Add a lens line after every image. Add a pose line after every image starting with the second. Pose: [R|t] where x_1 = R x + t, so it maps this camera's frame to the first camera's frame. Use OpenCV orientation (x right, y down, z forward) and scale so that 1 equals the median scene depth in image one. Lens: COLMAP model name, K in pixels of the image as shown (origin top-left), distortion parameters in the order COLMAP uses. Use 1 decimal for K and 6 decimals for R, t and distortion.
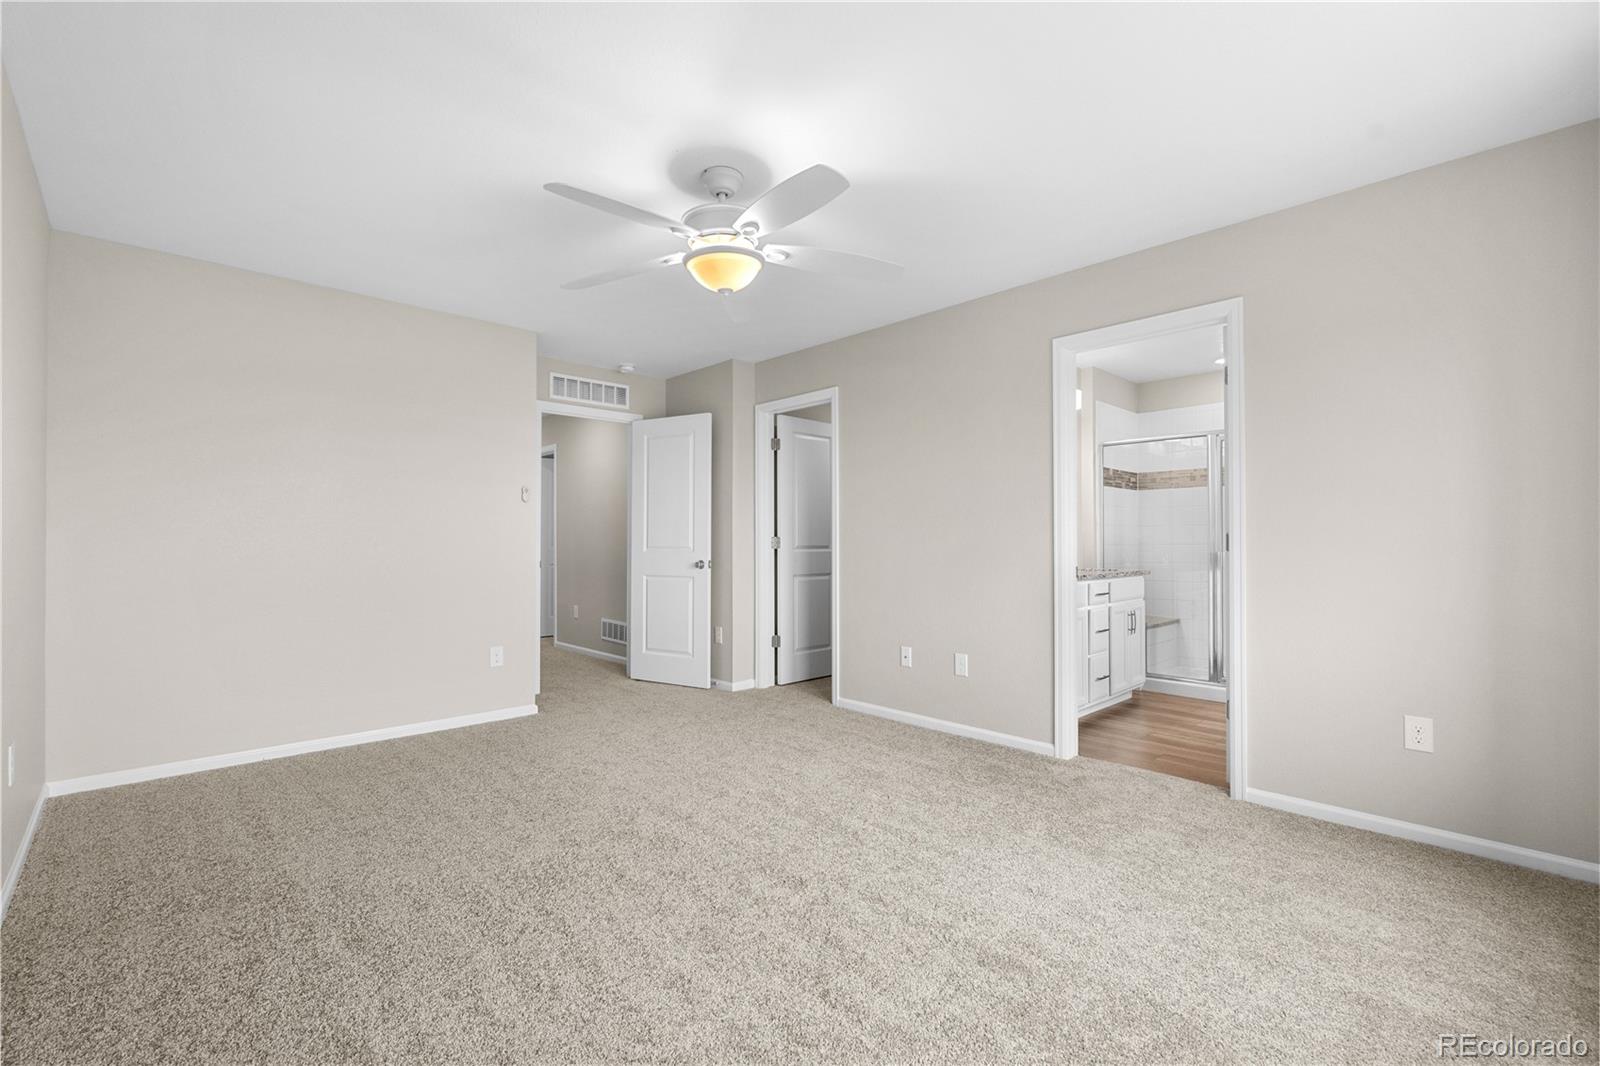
lens RADIAL K [[704.1, 0, 804.0], [0, 704.1, 531.7], [0, 0, 1]] dist [-0.001252, 0.000099]
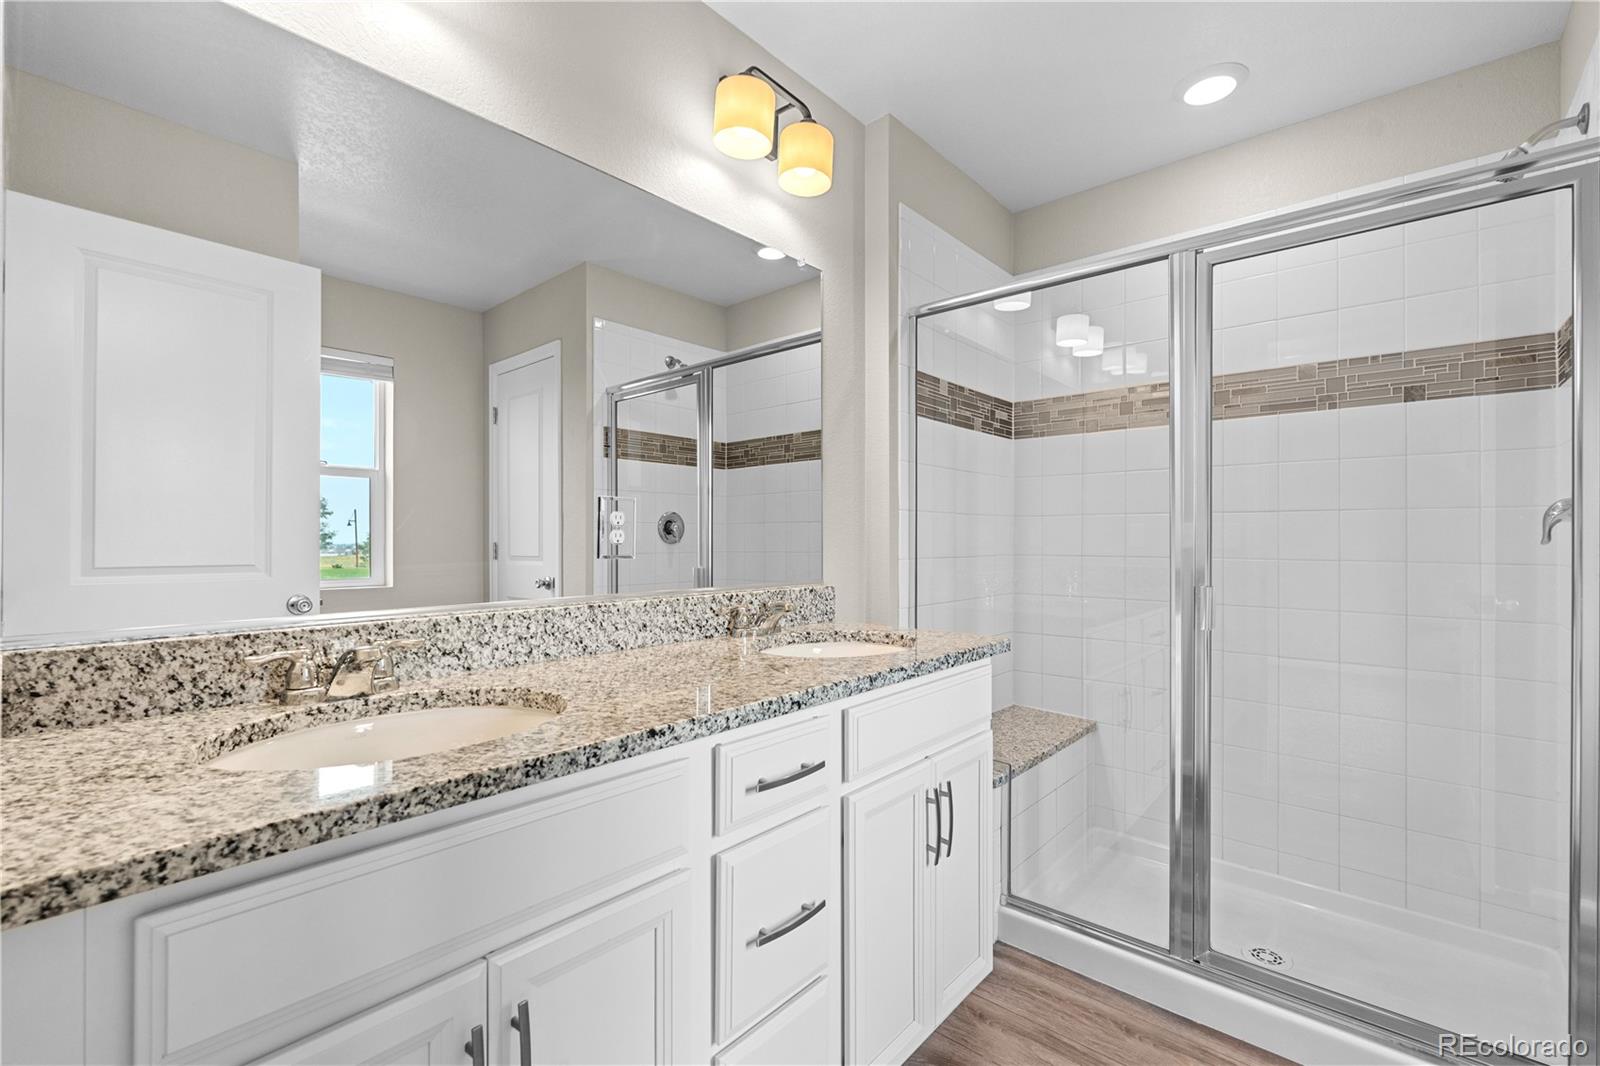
lens RADIAL K [[704.1, 0, 797.5], [0, 704.1, 537.4], [0, 0, 1]] dist [-0.001252, 0.000099]
pose [[0.997399, -0.005748, 0.071842, 0.314258], [0.004858, 0.999909, 0.012551, -0.000236], [-0.071907, -0.012169, 0.997337, 0.574107]]
